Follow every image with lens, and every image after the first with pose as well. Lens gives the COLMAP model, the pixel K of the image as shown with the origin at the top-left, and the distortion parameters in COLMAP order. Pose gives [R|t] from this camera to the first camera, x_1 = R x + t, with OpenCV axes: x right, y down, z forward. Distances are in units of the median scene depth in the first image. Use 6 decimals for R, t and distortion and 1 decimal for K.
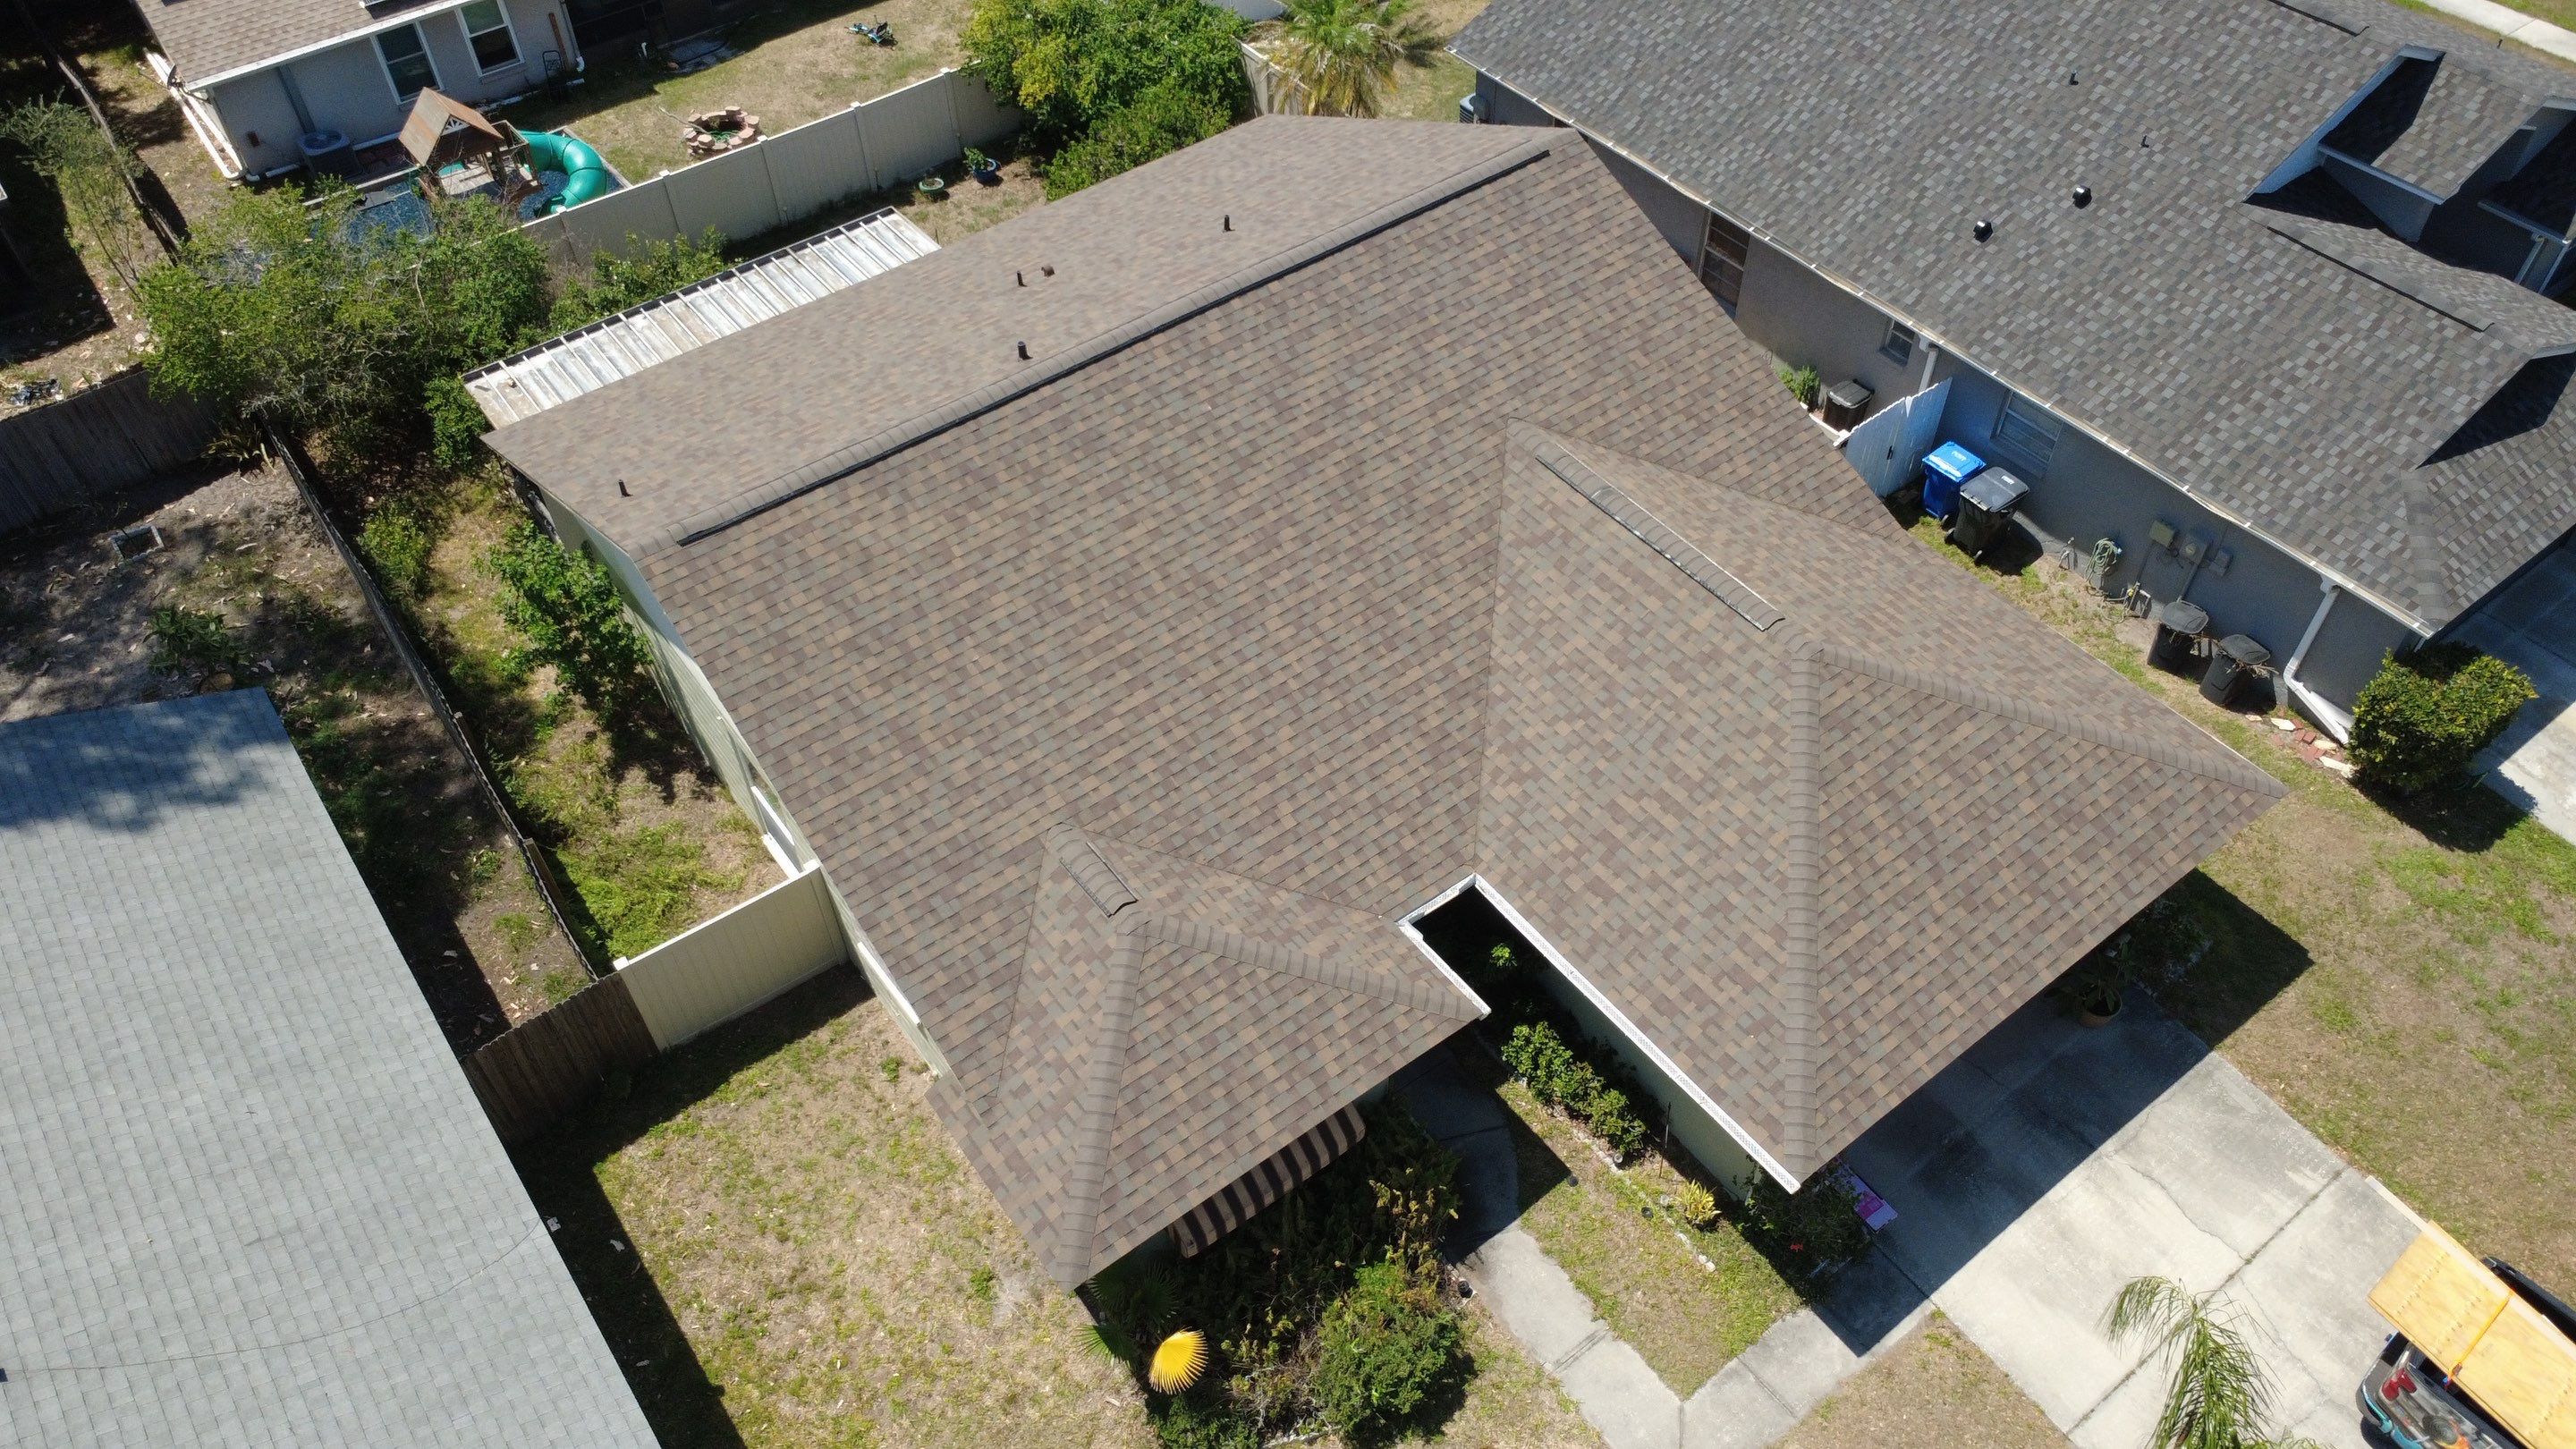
lens RADIAL K [[1878.2, 0, 1283.2], [0, 1878.2, 719.1], [0, 0, 1]] dist [-0.001452, 0.002495]
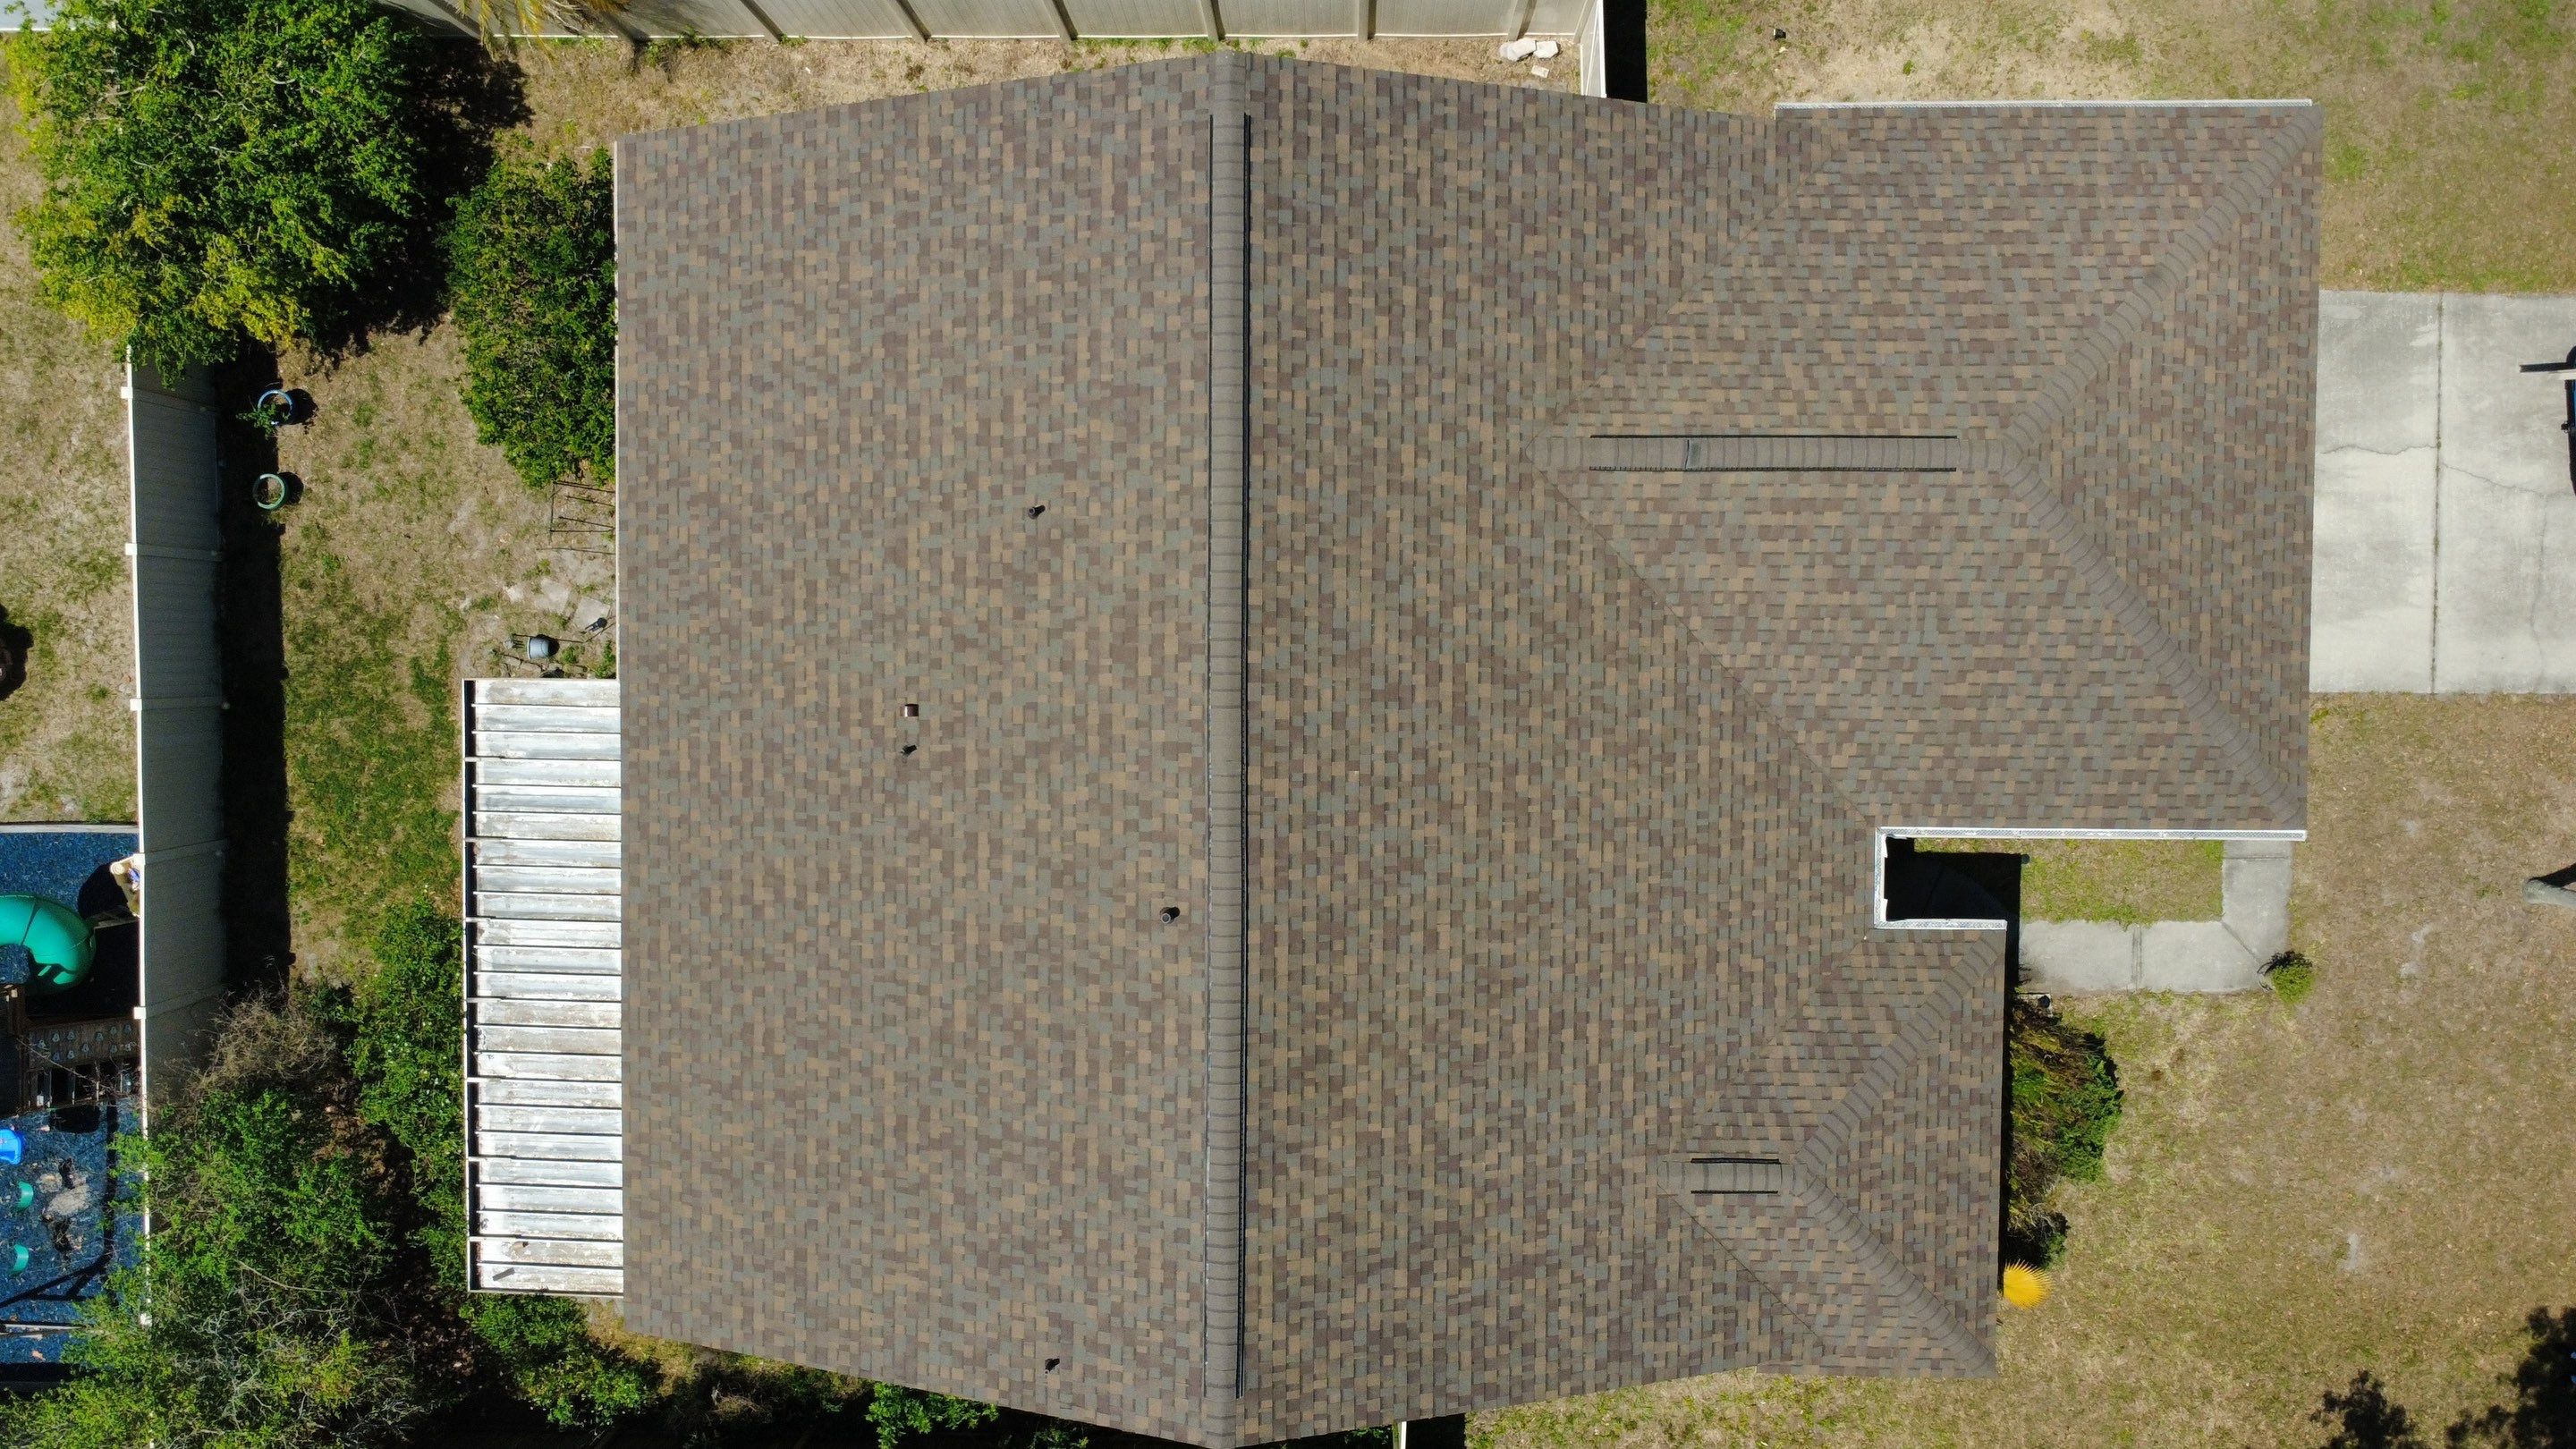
lens RADIAL K [[1878.2, 0, 1283.1], [0, 1878.2, 719.3], [0, 0, 1]] dist [-0.001452, 0.002495]
pose [[0.604188, -0.796514, -0.022849, -0.021156], [0.600183, 0.436027, 0.670567, -0.768014], [-0.524153, -0.418862, 0.741497, 0.407596]]
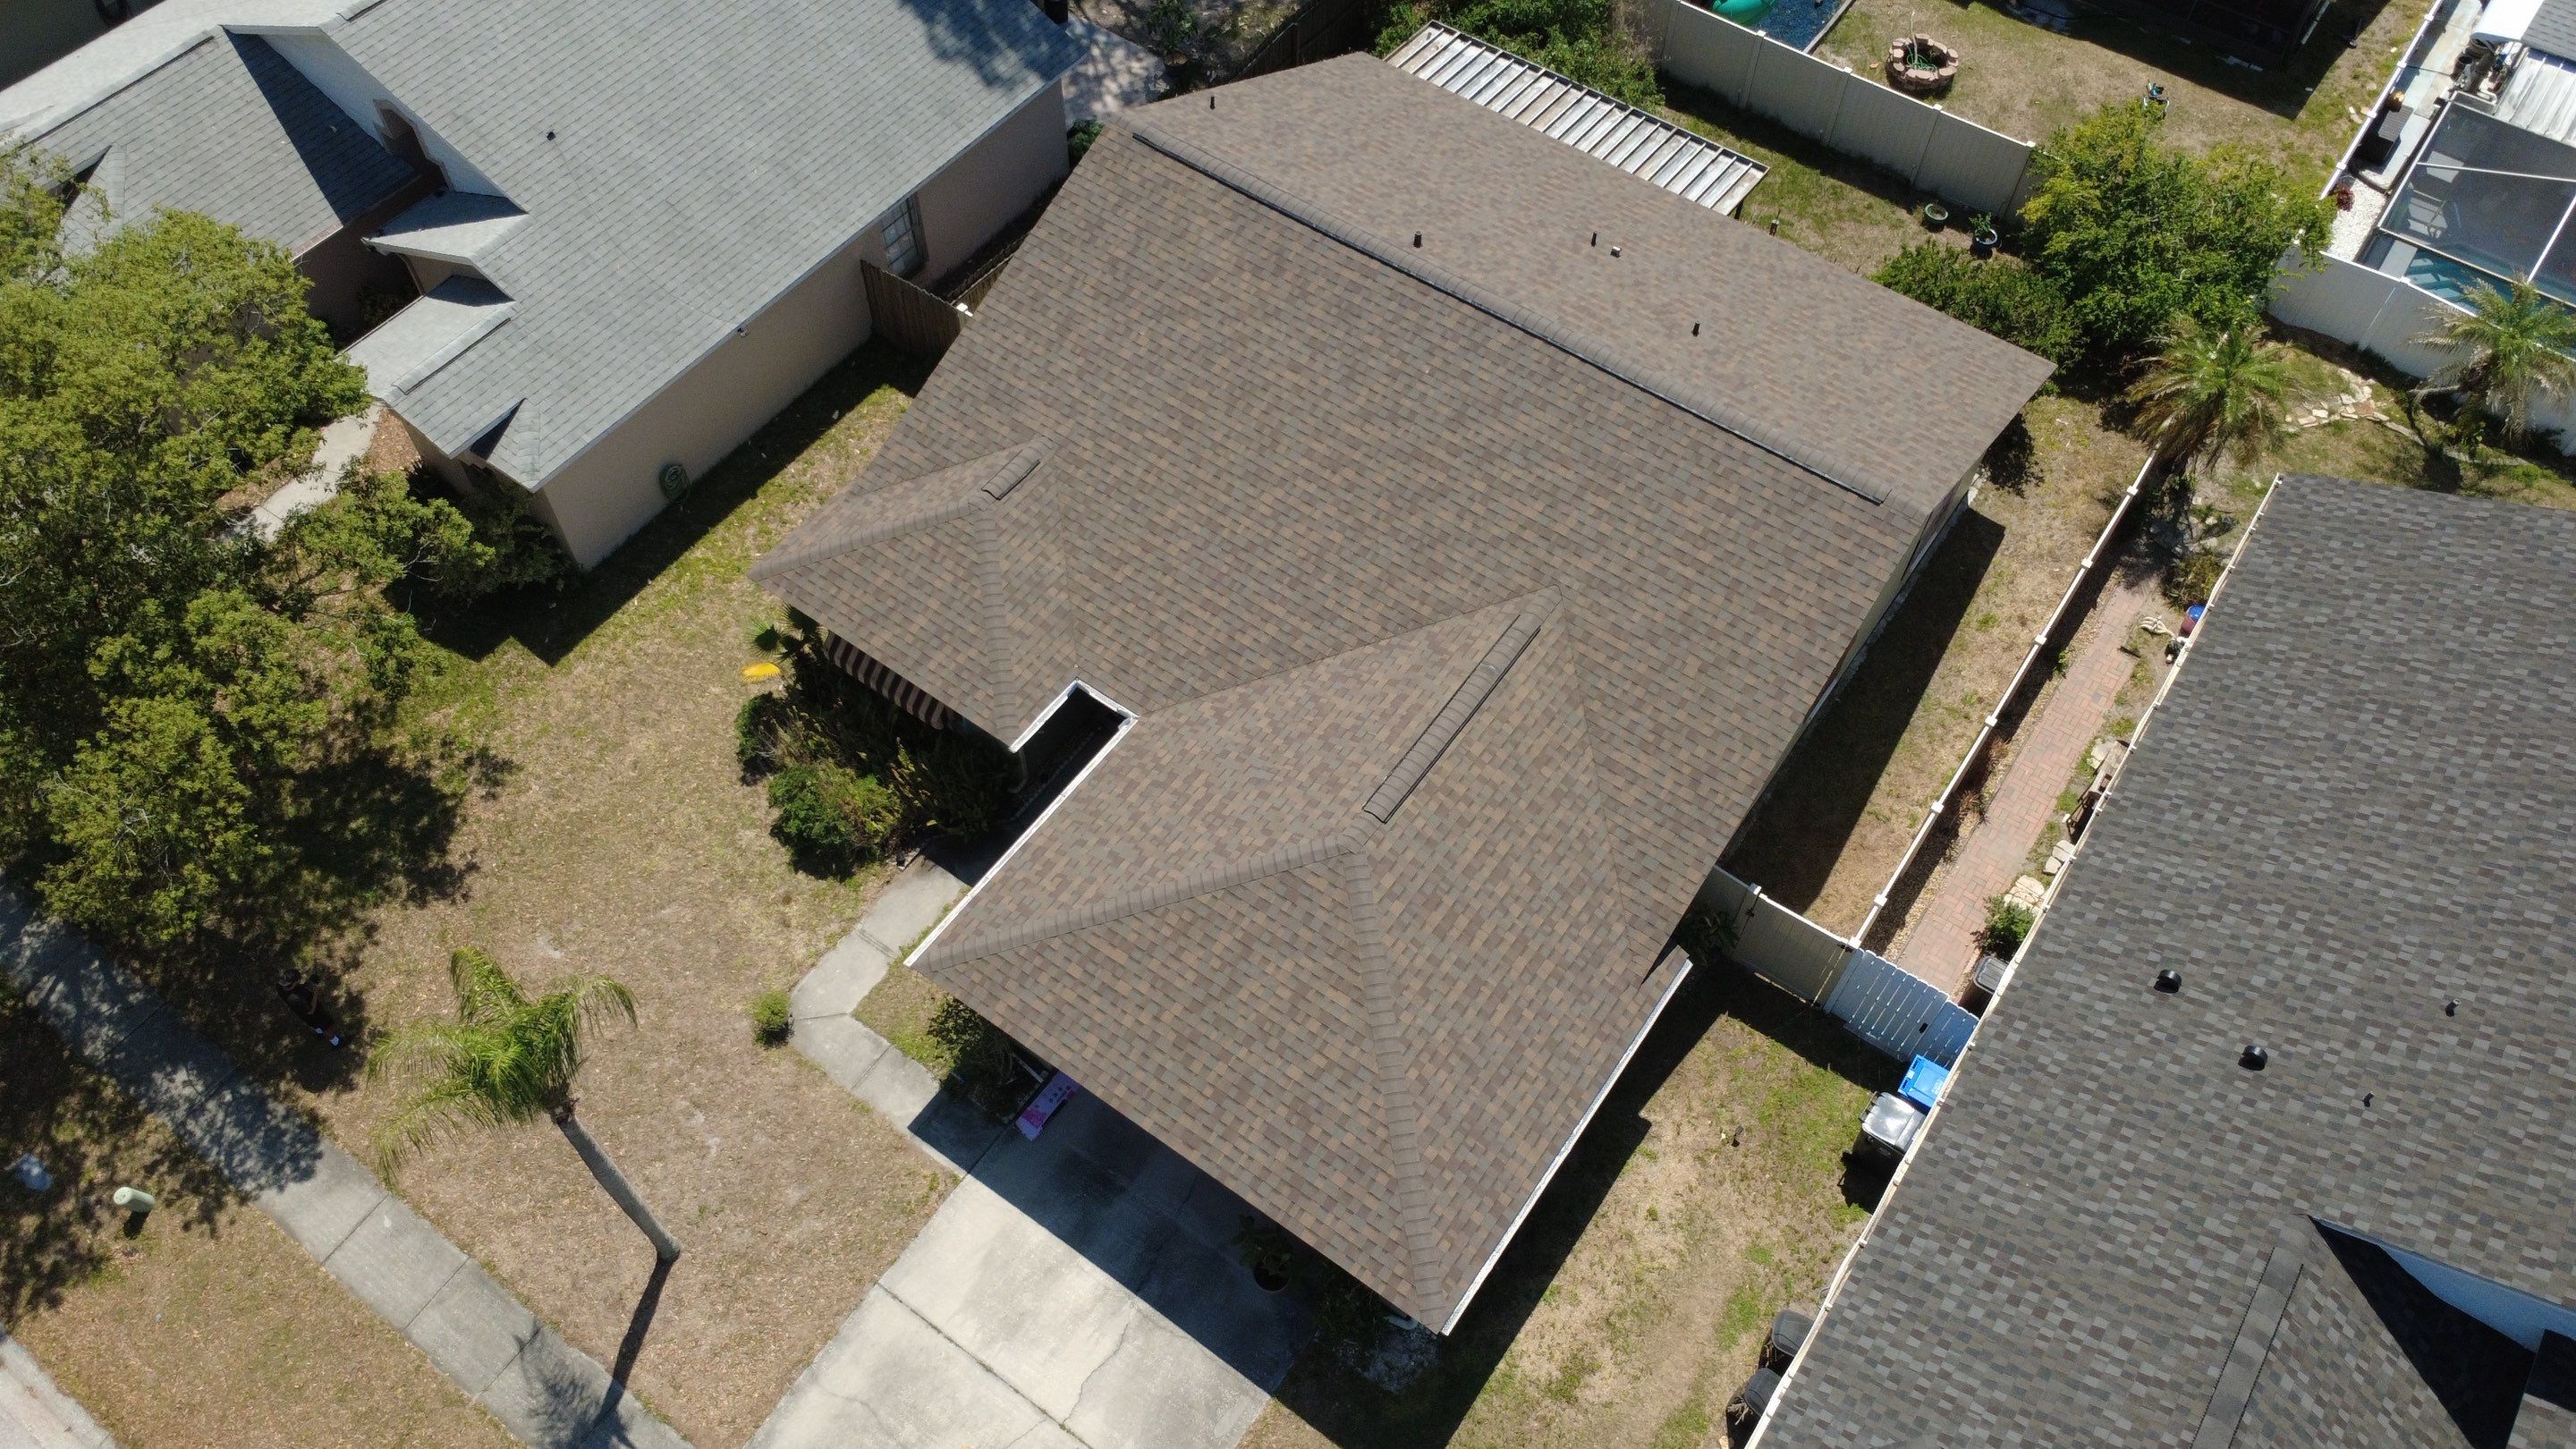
lens RADIAL K [[1878.2, 0, 1282.1], [0, 1878.2, 719.5], [0, 0, 1]] dist [-0.001452, 0.002495]
pose [[0.302246, 0.799182, -0.519573, 0.738471], [-0.720978, 0.548223, 0.423843, -0.489504], [0.623569, 0.246496, 0.741890, 0.111569]]
